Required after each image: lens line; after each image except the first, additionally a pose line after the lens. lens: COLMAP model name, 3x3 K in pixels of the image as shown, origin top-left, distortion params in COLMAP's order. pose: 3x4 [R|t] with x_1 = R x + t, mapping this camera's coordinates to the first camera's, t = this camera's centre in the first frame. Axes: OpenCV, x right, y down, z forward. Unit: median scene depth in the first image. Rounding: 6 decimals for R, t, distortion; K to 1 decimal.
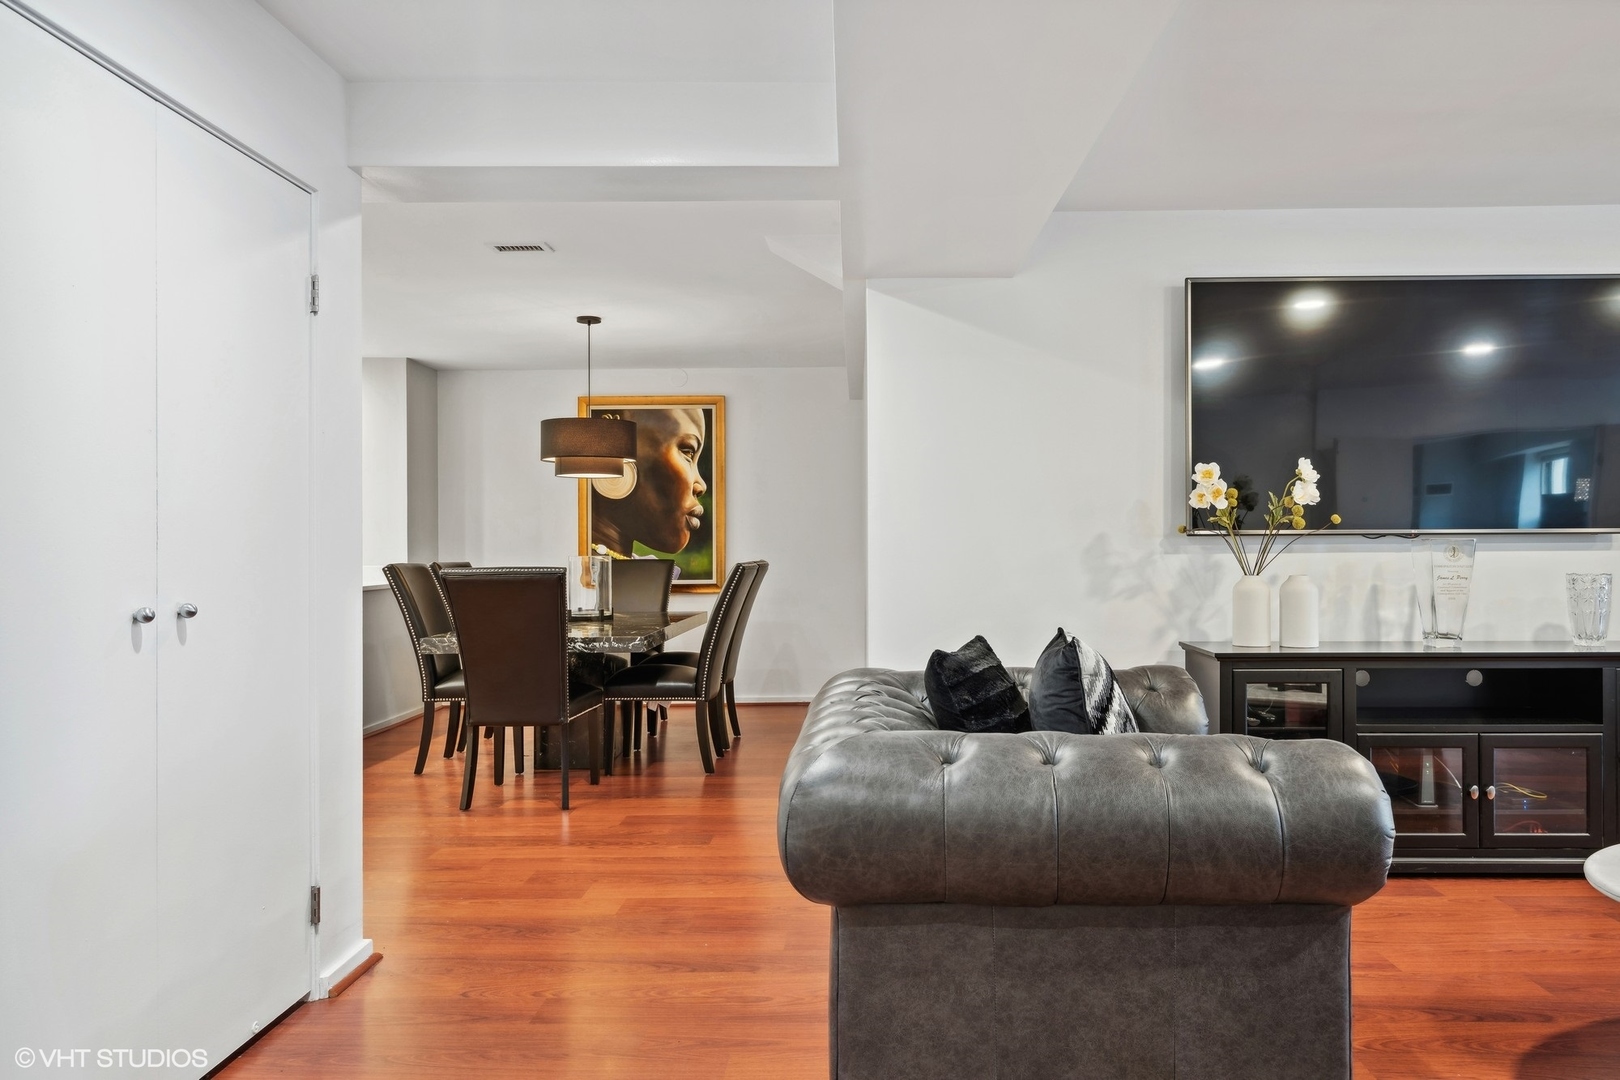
lens RADIAL K [[1125.6, 0, 815.9], [0, 1125.6, 539.8], [0, 0, 1]] dist [0.004364, -0.000037]
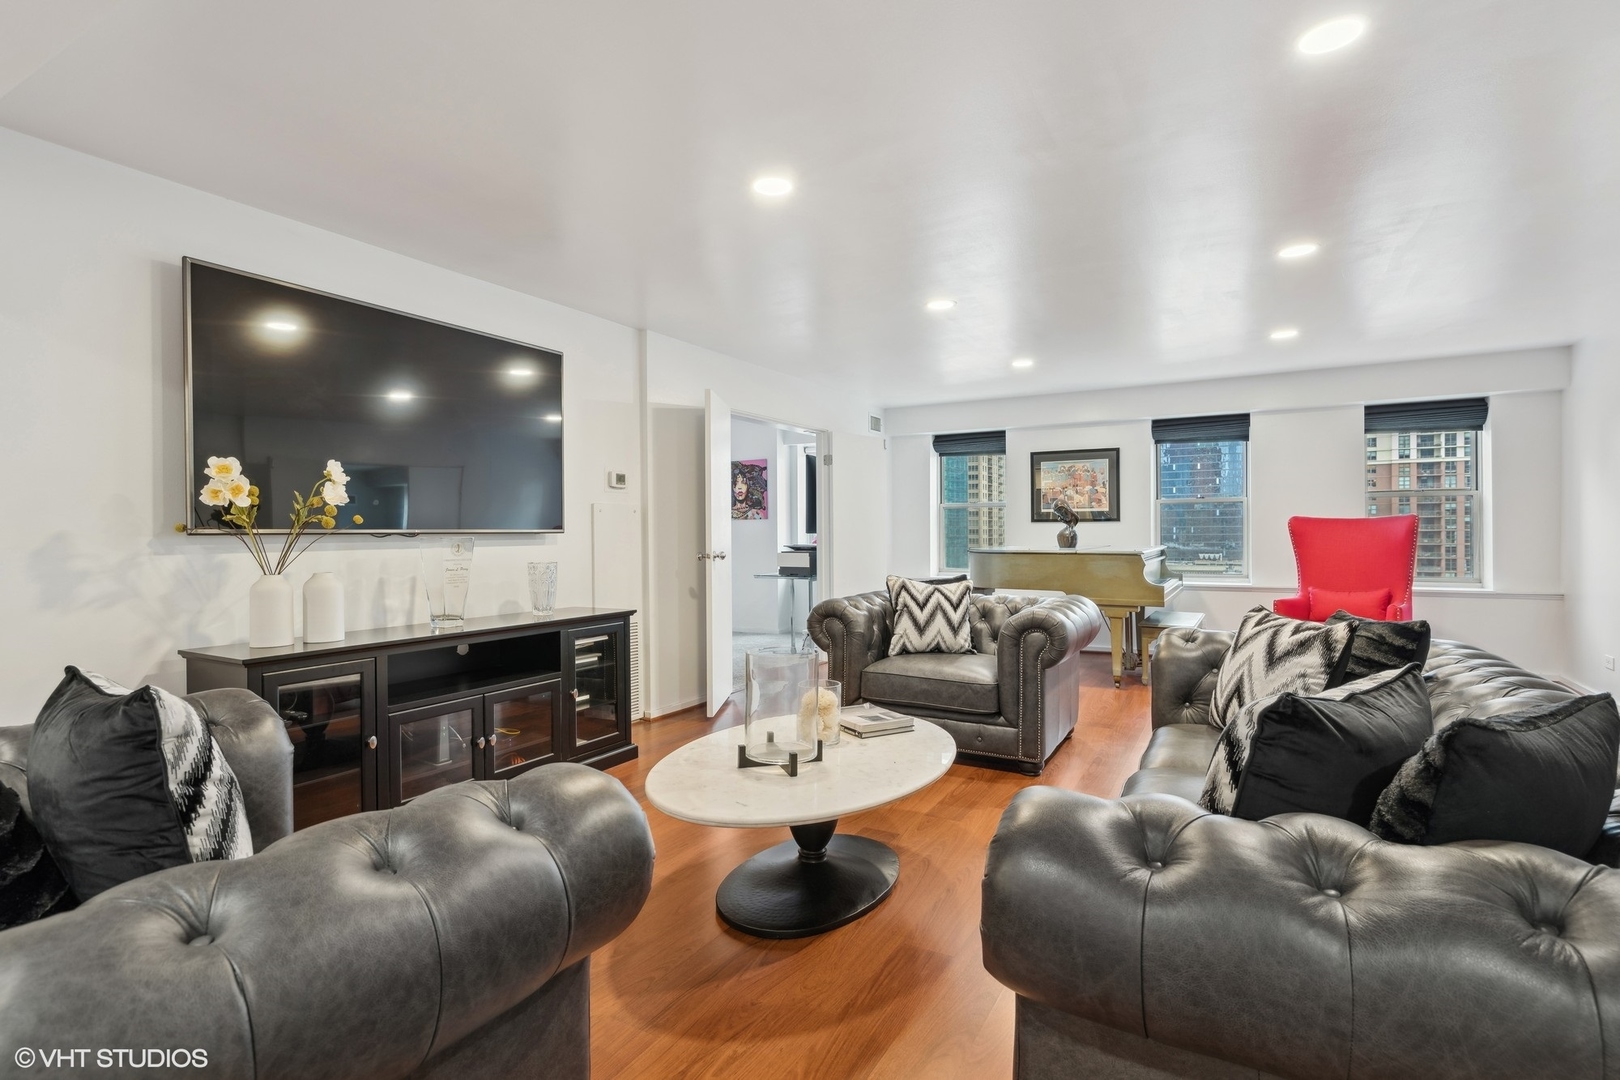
lens RADIAL K [[768.0, 0, 808.5], [0, 768.0, 536.1], [0, 0, 1]] dist [-0.000180, -0.000507]
pose [[0.458044, -0.001685, 0.888928, 0.003298], [0.003878, 0.999992, -0.000103, -0.000981], [-0.888921, 0.003494, 0.458047, 0.413849]]
